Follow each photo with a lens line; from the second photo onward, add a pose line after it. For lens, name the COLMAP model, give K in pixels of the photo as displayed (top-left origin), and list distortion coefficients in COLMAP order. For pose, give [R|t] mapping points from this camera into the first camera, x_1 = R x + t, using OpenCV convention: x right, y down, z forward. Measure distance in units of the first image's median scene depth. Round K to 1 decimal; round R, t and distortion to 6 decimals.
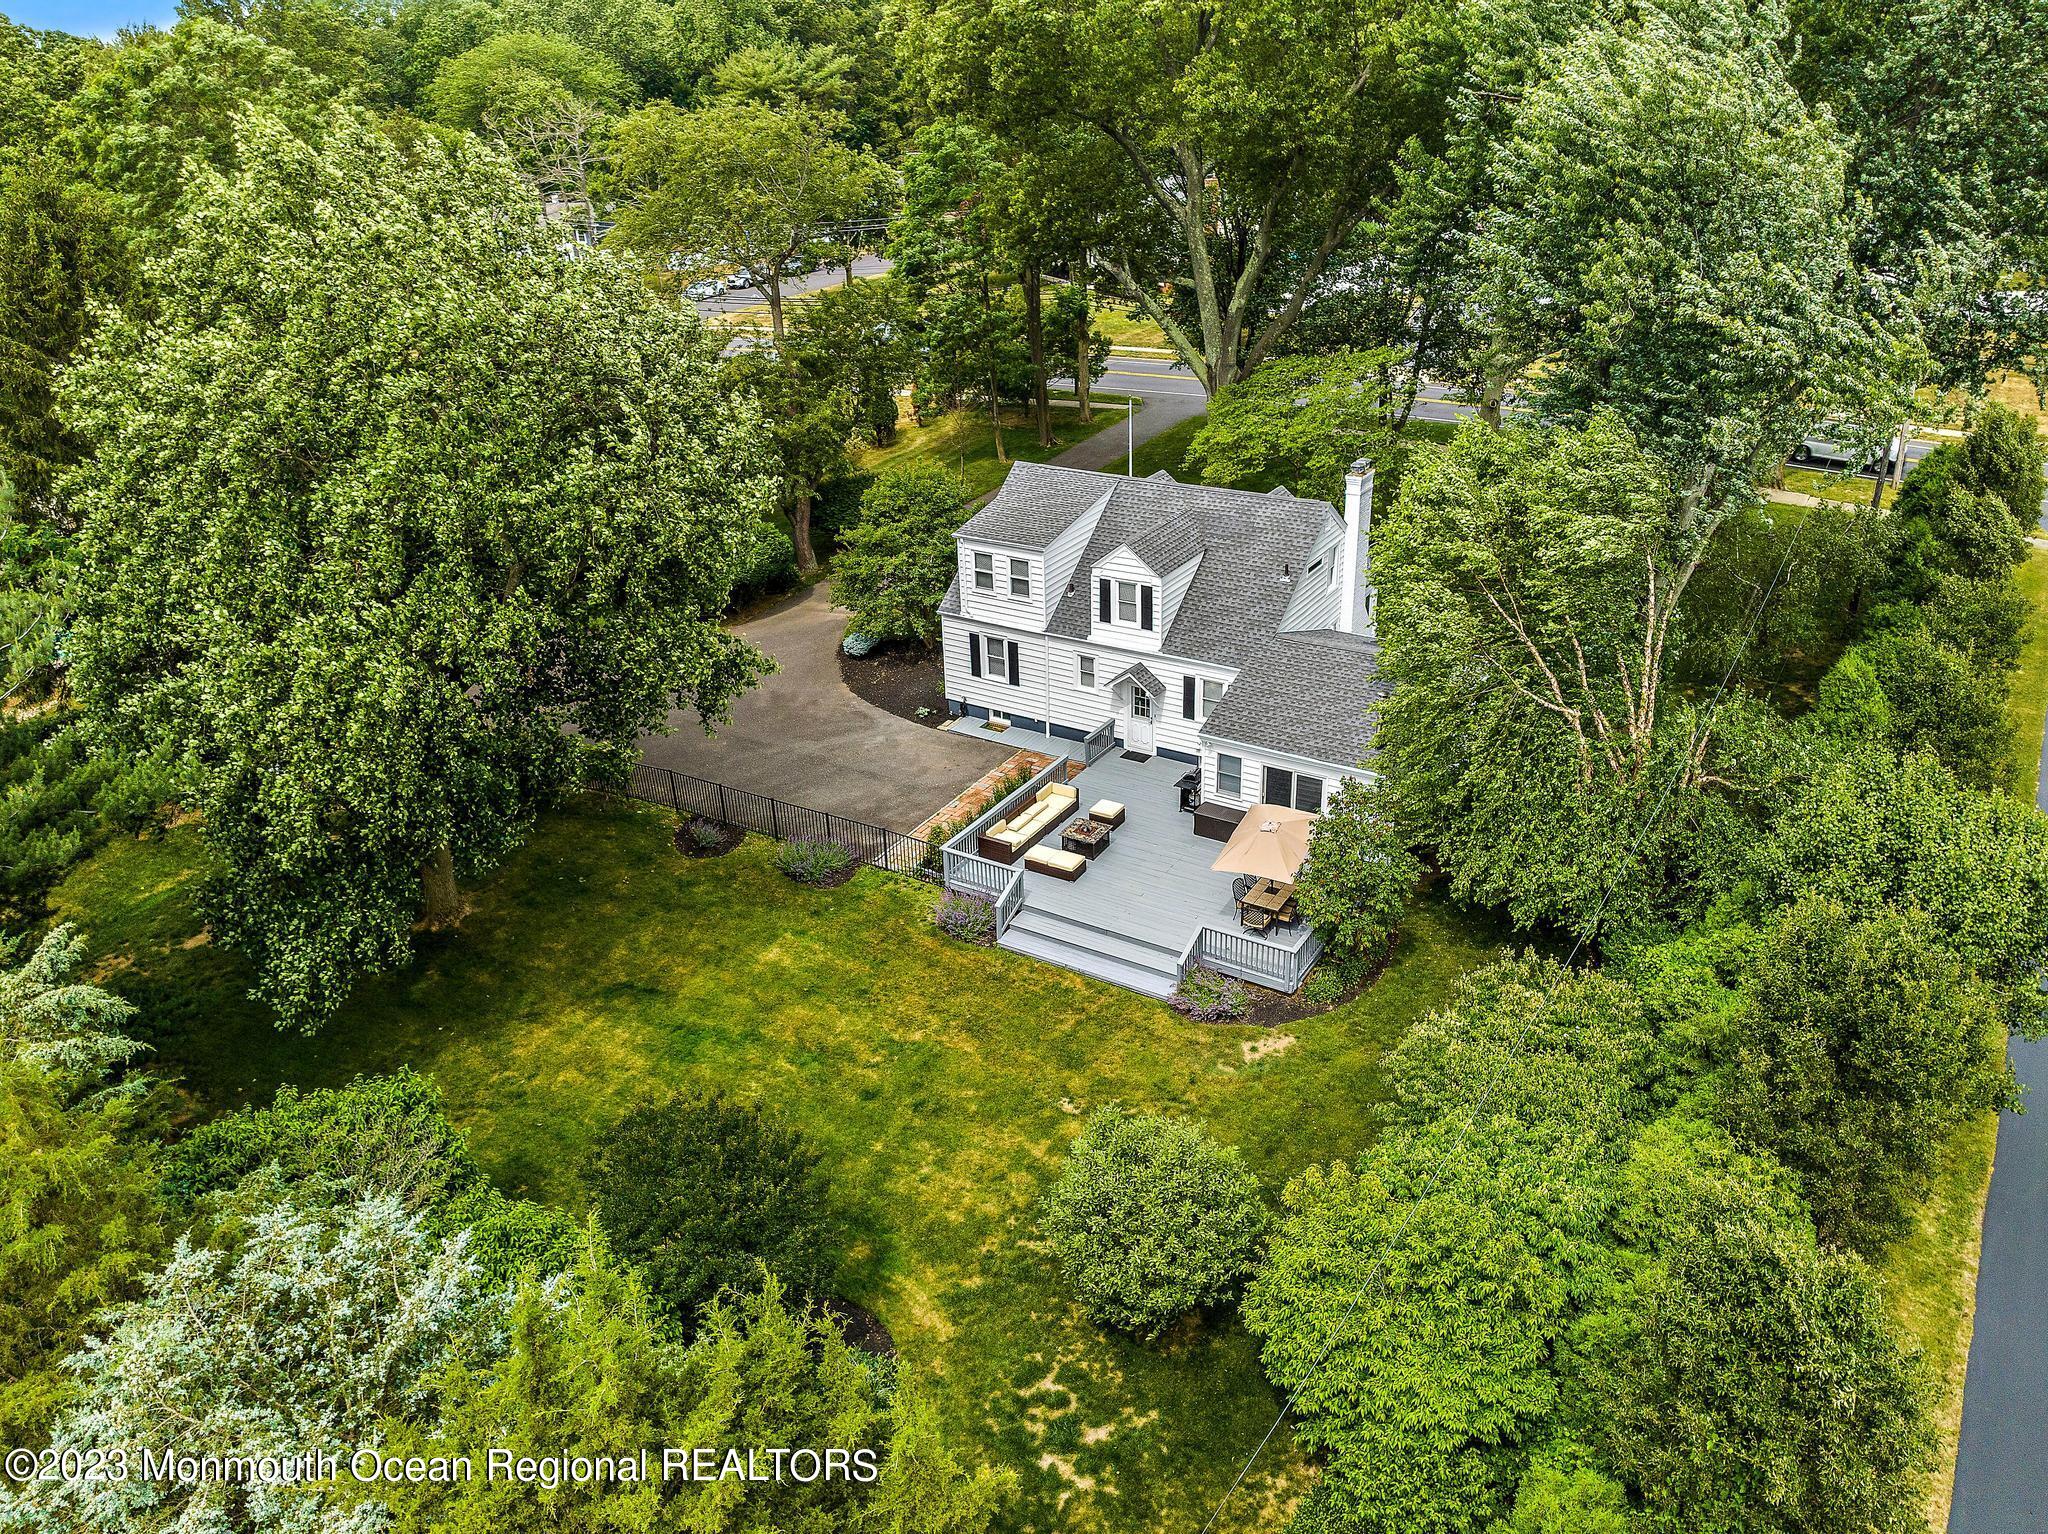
lens RADIAL K [[1432.9, 0, 1024.0], [0, 1432.9, 767.0], [0, 0, 1]] dist [-0.041050, 0.003570]
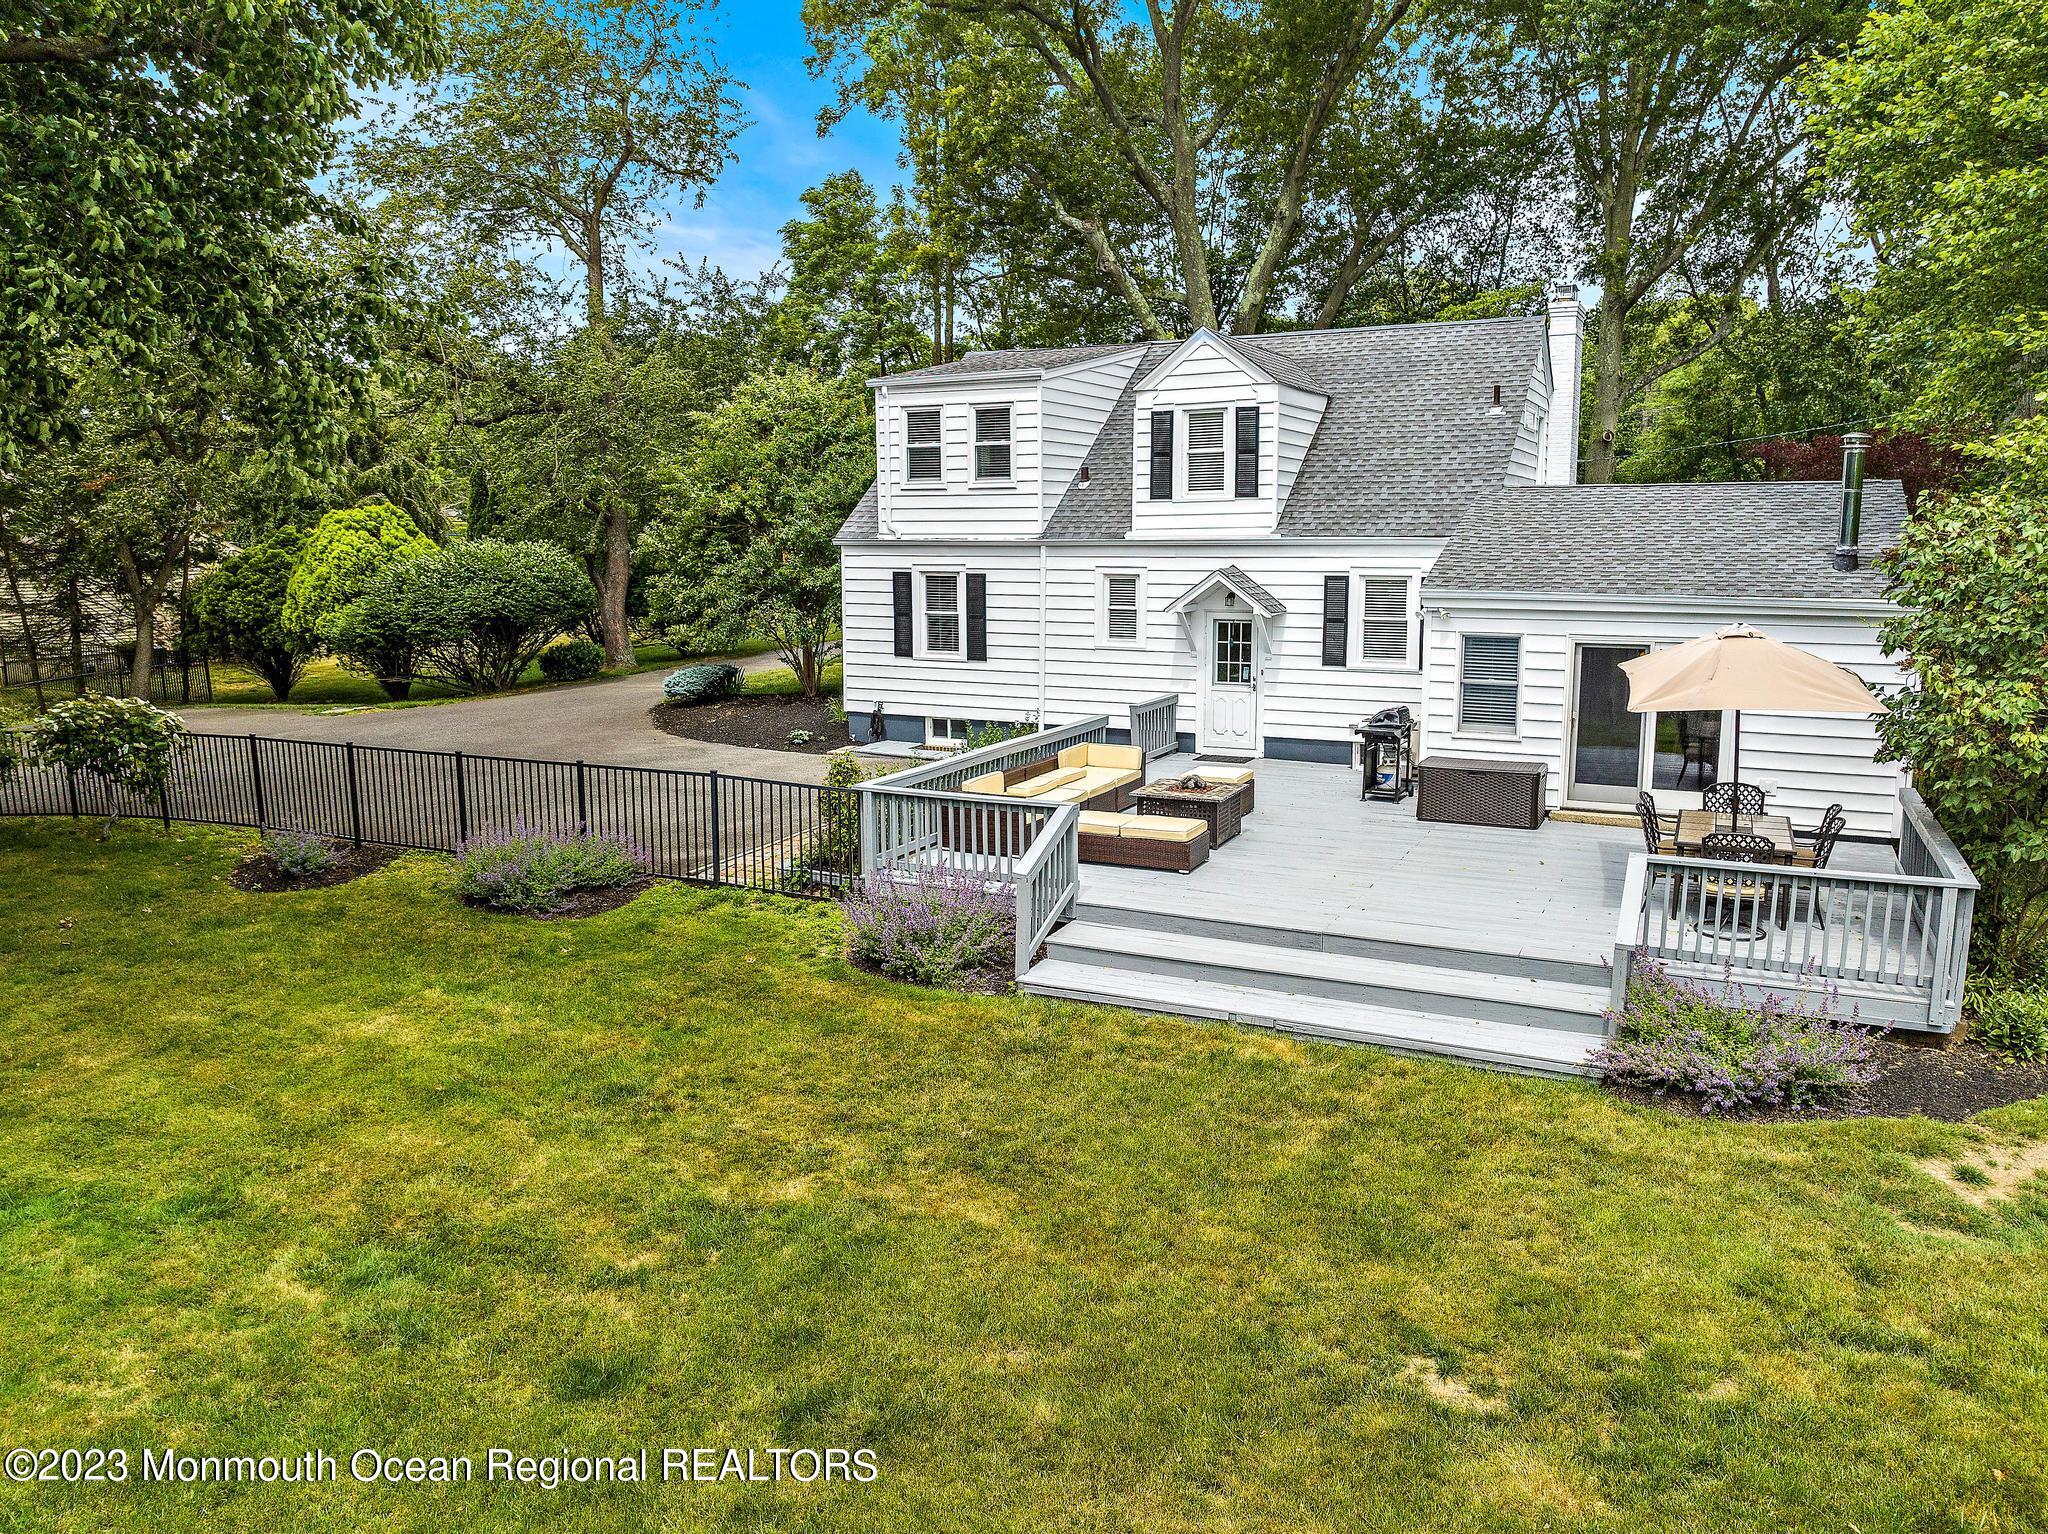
lens RADIAL K [[1432.9, 0, 1024.0], [0, 1432.9, 767.0], [0, 0, 1]] dist [-0.041050, 0.003570]
pose [[0.995076, 0.011536, 0.098441, -0.045206], [0.017675, 0.956629, -0.290771, 0.149158], [-0.097526, 0.291080, 0.951715, 0.546183]]
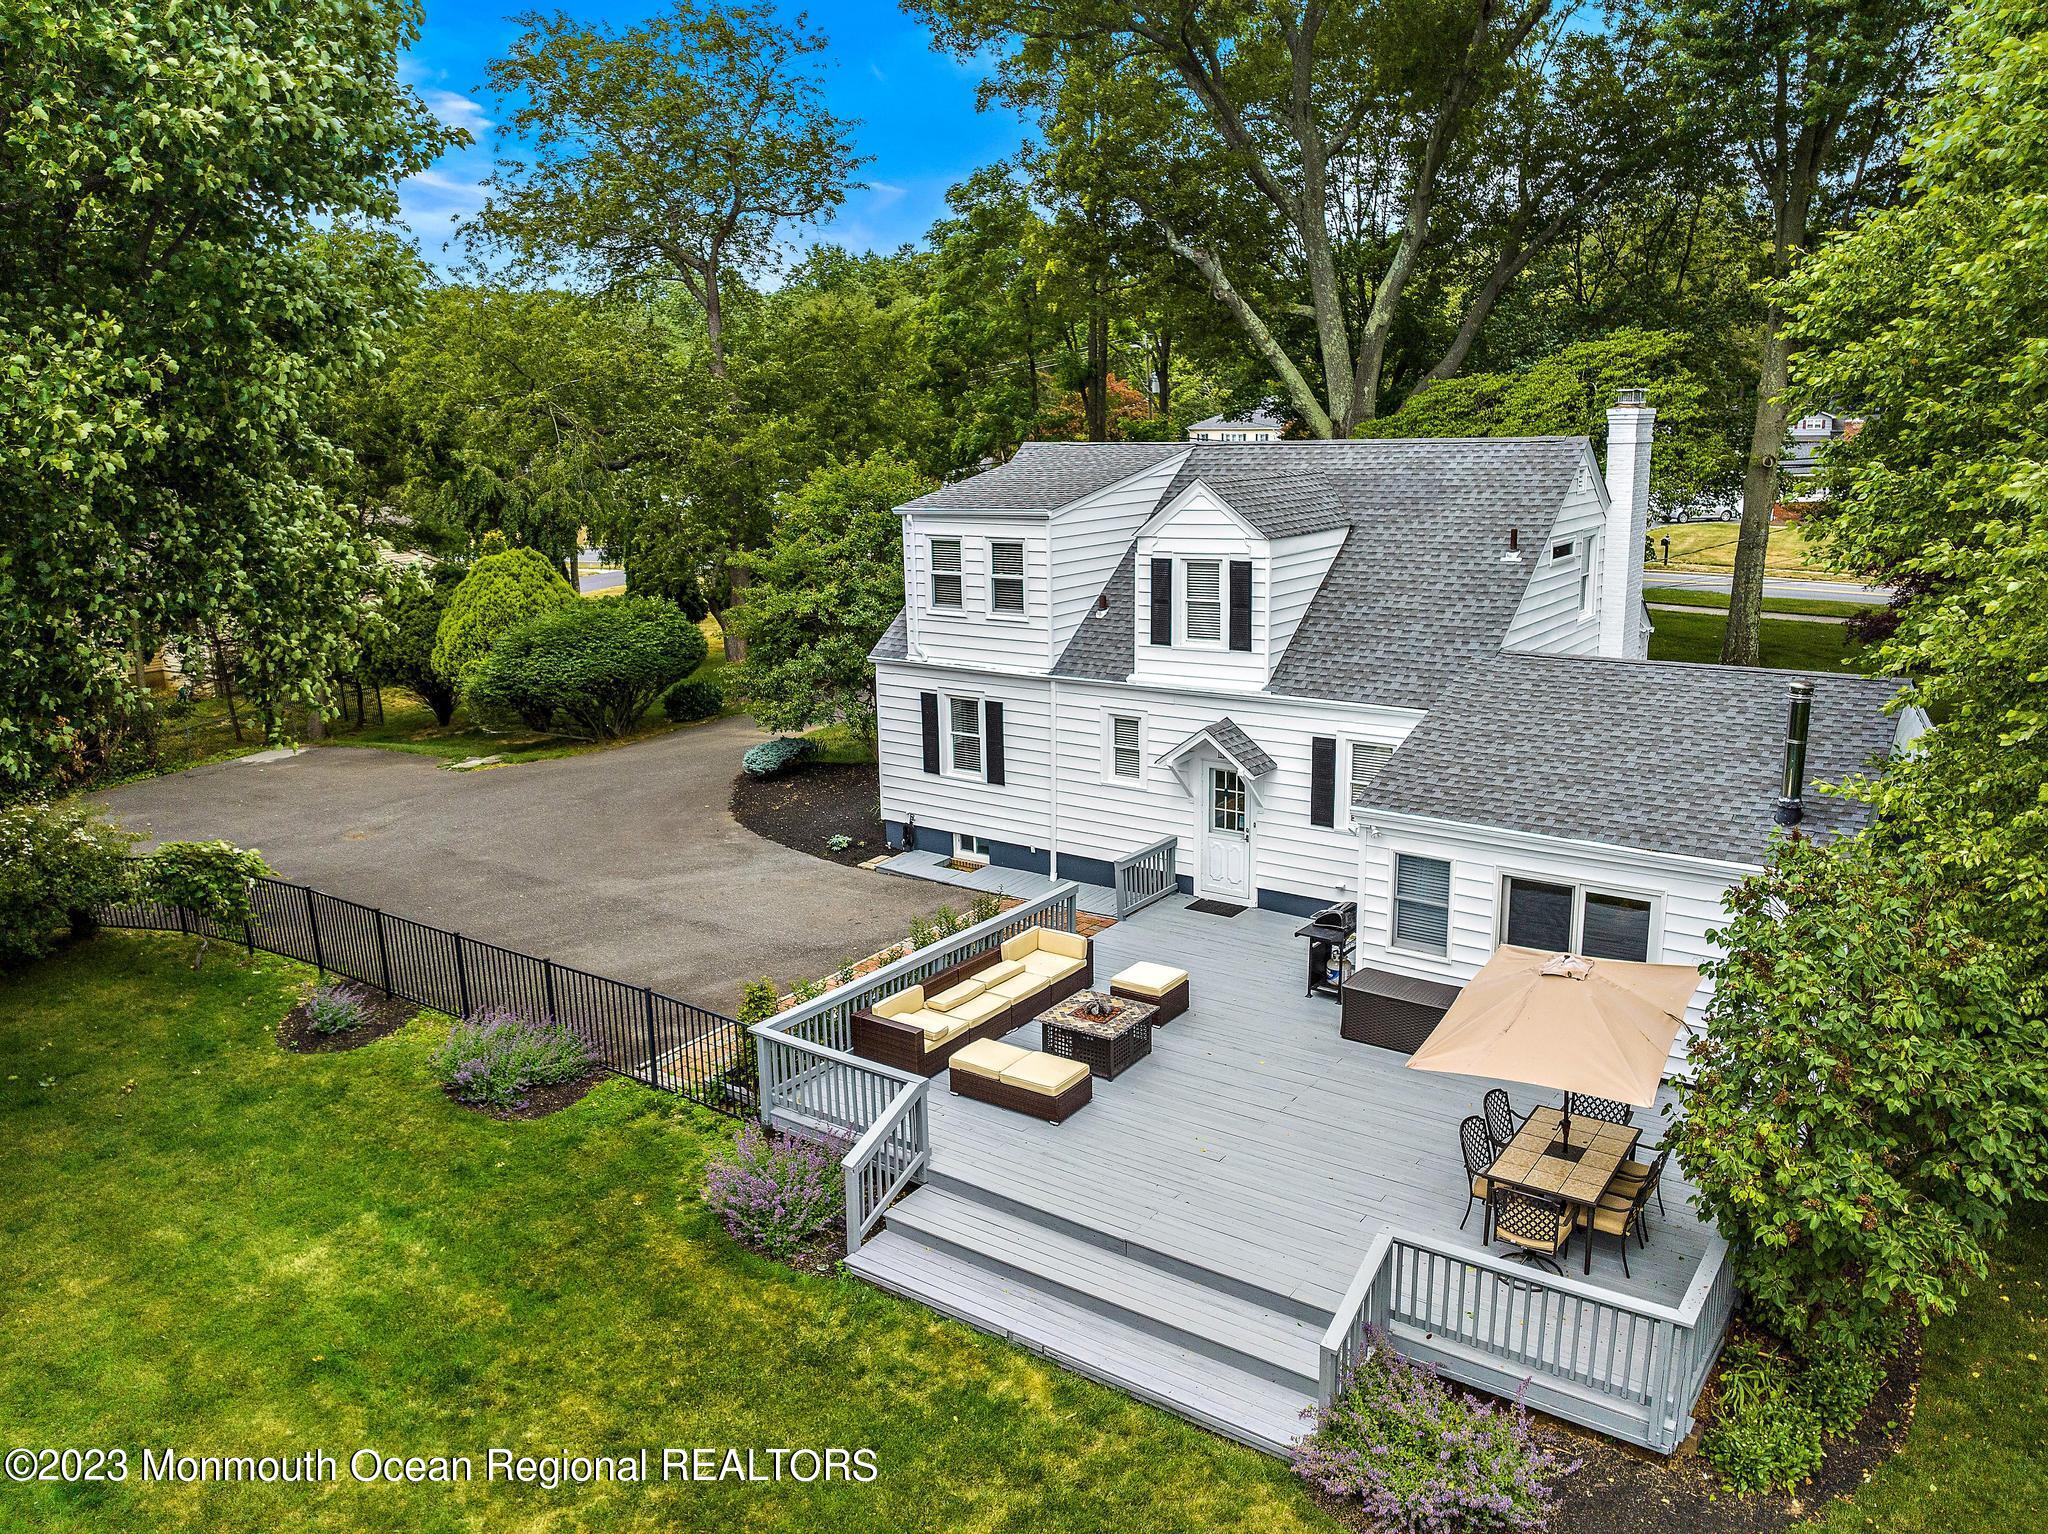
lens RADIAL K [[1450.0, 0, 1024.0], [0, 1450.0, 767.0], [0, 0, 1]] dist [-0.042729, 0.008127]
pose [[0.997368, 0.026824, -0.067355, 0.044675], [-0.041371, 0.973502, -0.224904, 0.066102], [0.059537, 0.227099, 0.972050, 0.501801]]
